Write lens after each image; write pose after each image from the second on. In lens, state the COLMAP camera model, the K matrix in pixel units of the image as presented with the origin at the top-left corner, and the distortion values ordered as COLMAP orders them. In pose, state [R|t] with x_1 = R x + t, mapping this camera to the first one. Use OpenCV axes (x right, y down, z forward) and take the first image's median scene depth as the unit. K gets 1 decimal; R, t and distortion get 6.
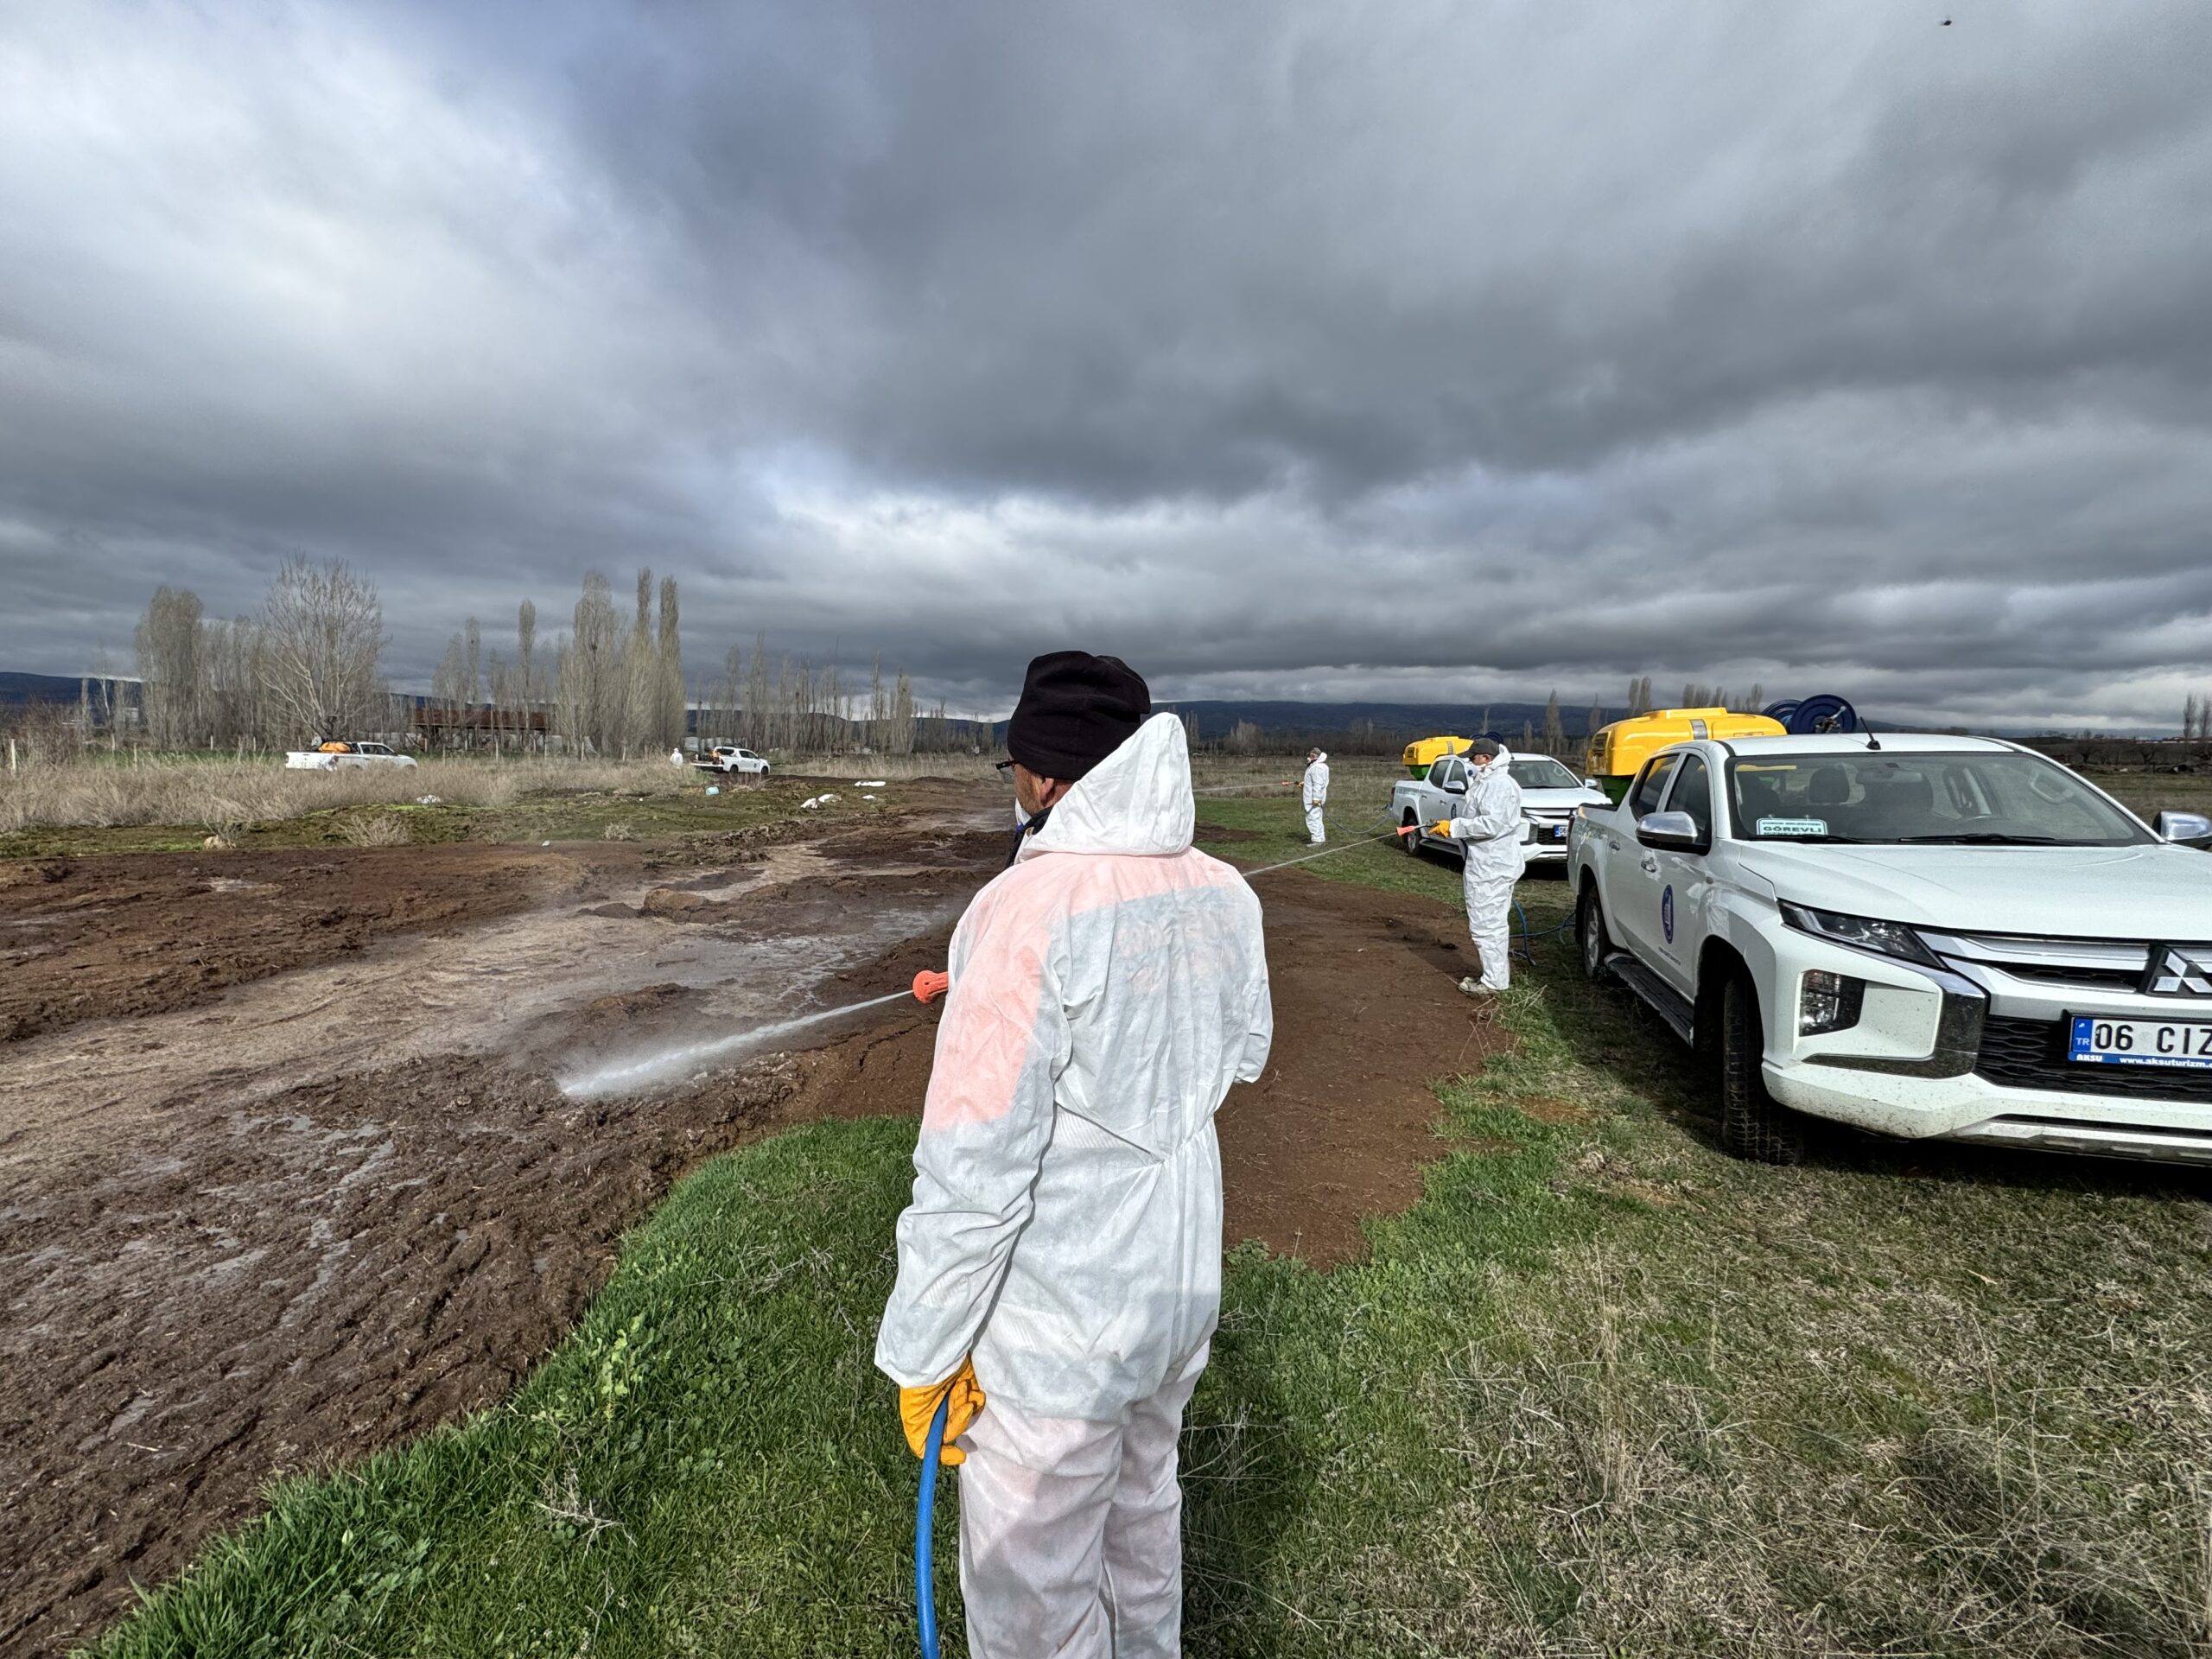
lens RADIAL K [[951.9, 0, 1099.0], [0, 951.9, 833.9], [0, 0, 1]] dist [-0.002263, -0.000021]
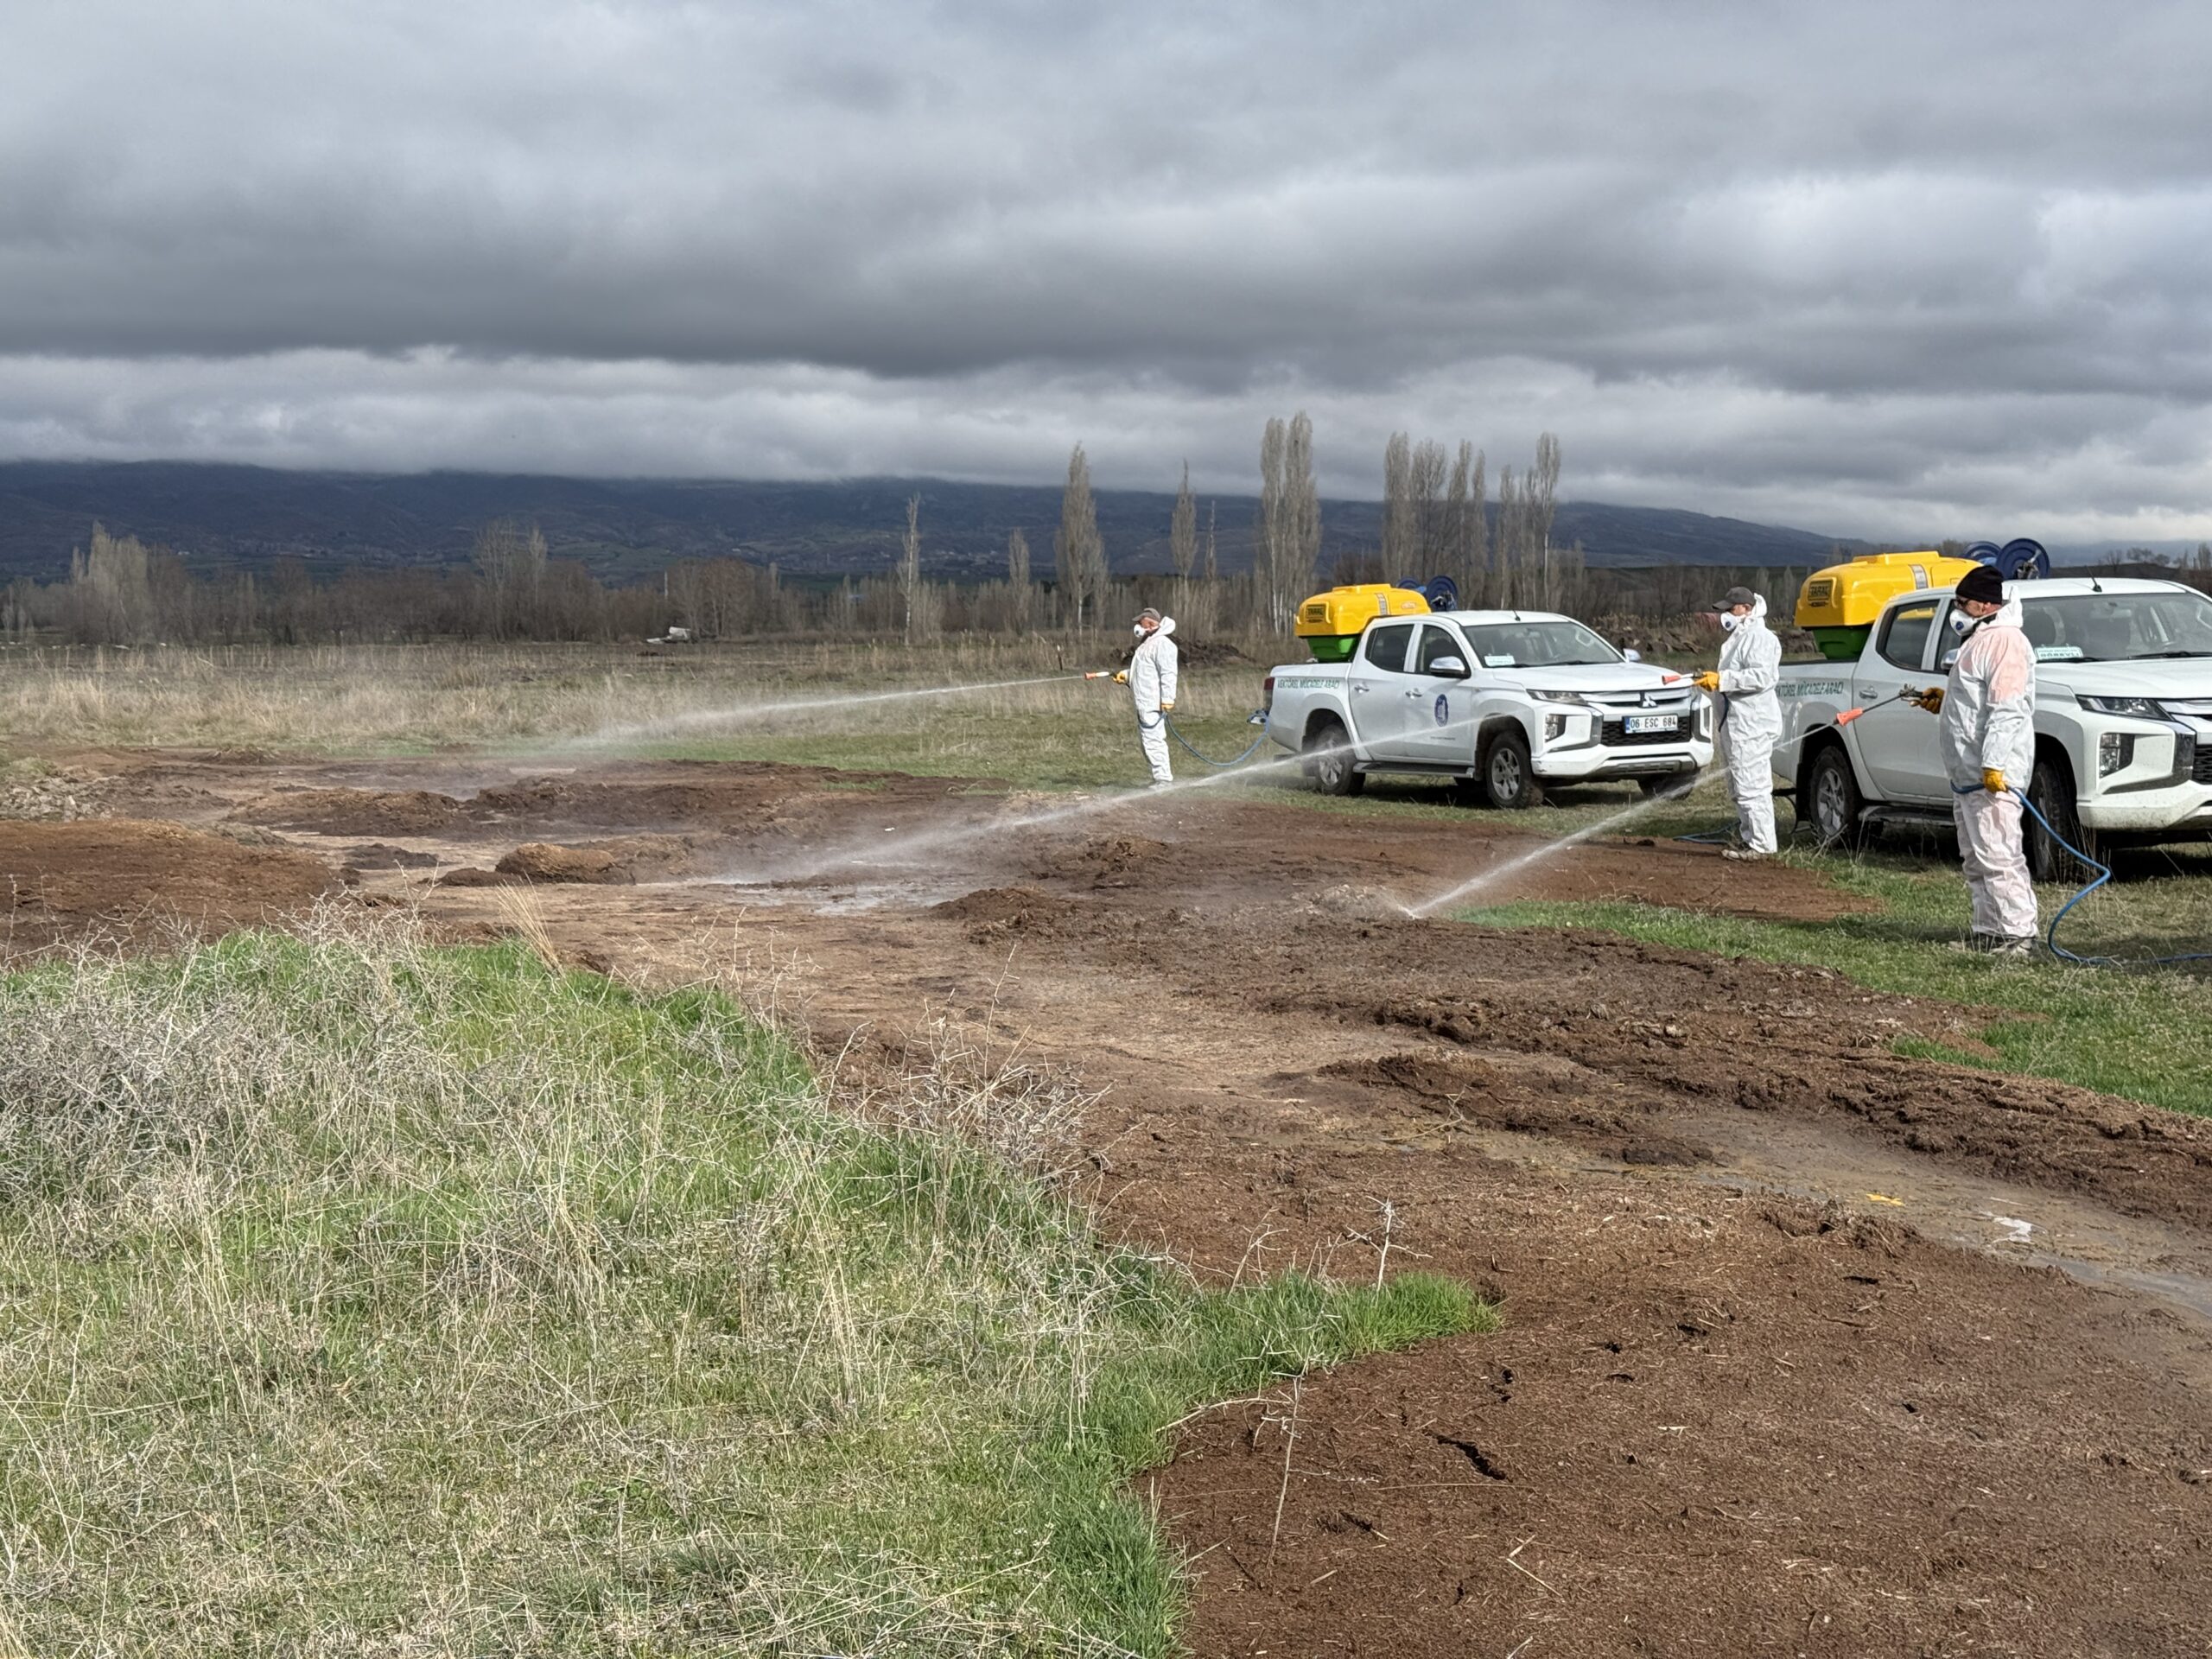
lens RADIAL K [[3122.1, 0, 1104.4], [0, 3122.1, 821.7], [0, 0, 1]] dist [0.135937, 0.000000]
pose [[0.891902, -0.042919, 0.450188, -0.633685], [0.054346, 0.998444, -0.012482, 0.054823], [-0.448952, 0.035599, 0.892846, -0.599653]]
